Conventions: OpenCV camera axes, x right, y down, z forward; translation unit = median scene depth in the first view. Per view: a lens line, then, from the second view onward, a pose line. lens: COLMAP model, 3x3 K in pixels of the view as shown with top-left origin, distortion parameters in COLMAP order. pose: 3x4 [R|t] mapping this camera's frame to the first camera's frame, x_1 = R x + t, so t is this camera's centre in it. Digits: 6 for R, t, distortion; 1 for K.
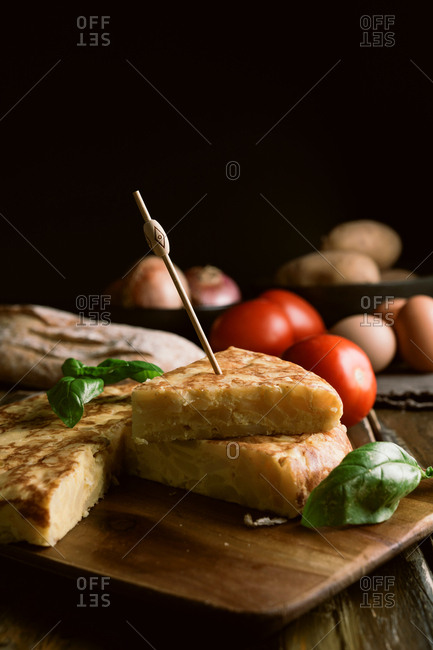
lens RADIAL K [[908.1, 0, 216.5], [0, 908.1, 325.0], [0, 0, 1]] dist [0.004169, -0.006964]
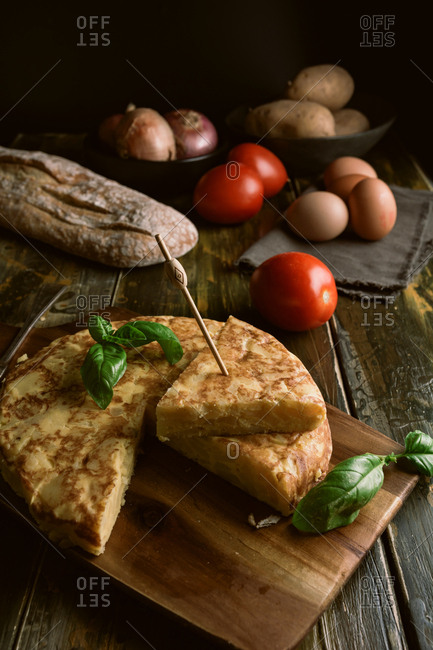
lens RADIAL K [[678.5, 0, 216.5], [0, 678.5, 325.0], [0, 0, 1]] dist [-0.012279, -0.011590]
pose [[0.997735, 0.005692, 0.067024, -0.072487], [-0.032983, 0.909808, 0.413717, -0.390372], [-0.058624, -0.414990, 0.907935, 0.211305]]
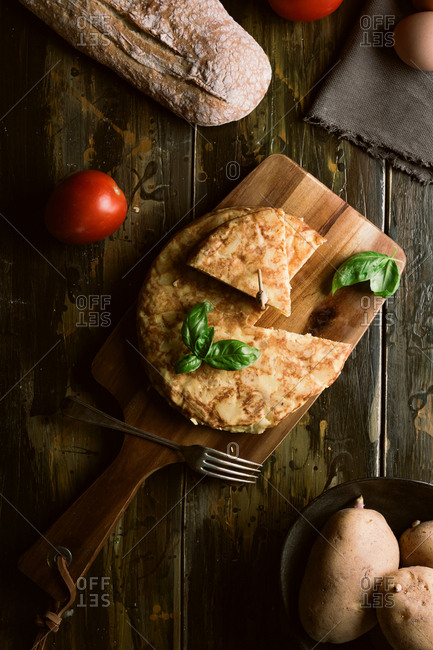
lens RADIAL K [[678.5, 0, 216.5], [0, 678.5, 325.0], [0, 0, 1]] dist [-0.012279, -0.011590]
pose [[0.999031, -0.037510, 0.023041, -0.191616], [-0.017291, 0.146973, 0.988989, -1.348729], [-0.040484, -0.988429, 0.146182, 0.972177]]
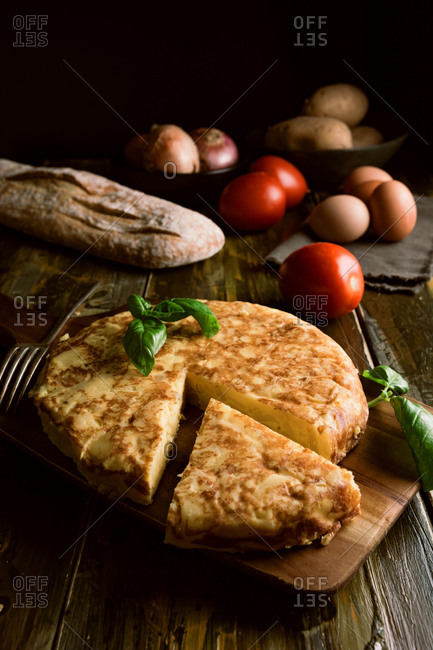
lens RADIAL K [[678.5, 0, 216.5], [0, 678.5, 325.0], [0, 0, 1]] dist [-0.012279, -0.011590]
pose [[0.998778, -0.007731, 0.048810, -0.111673], [-0.009783, 0.937212, 0.348622, -0.298025], [-0.048441, -0.348673, 0.935992, 0.133485]]
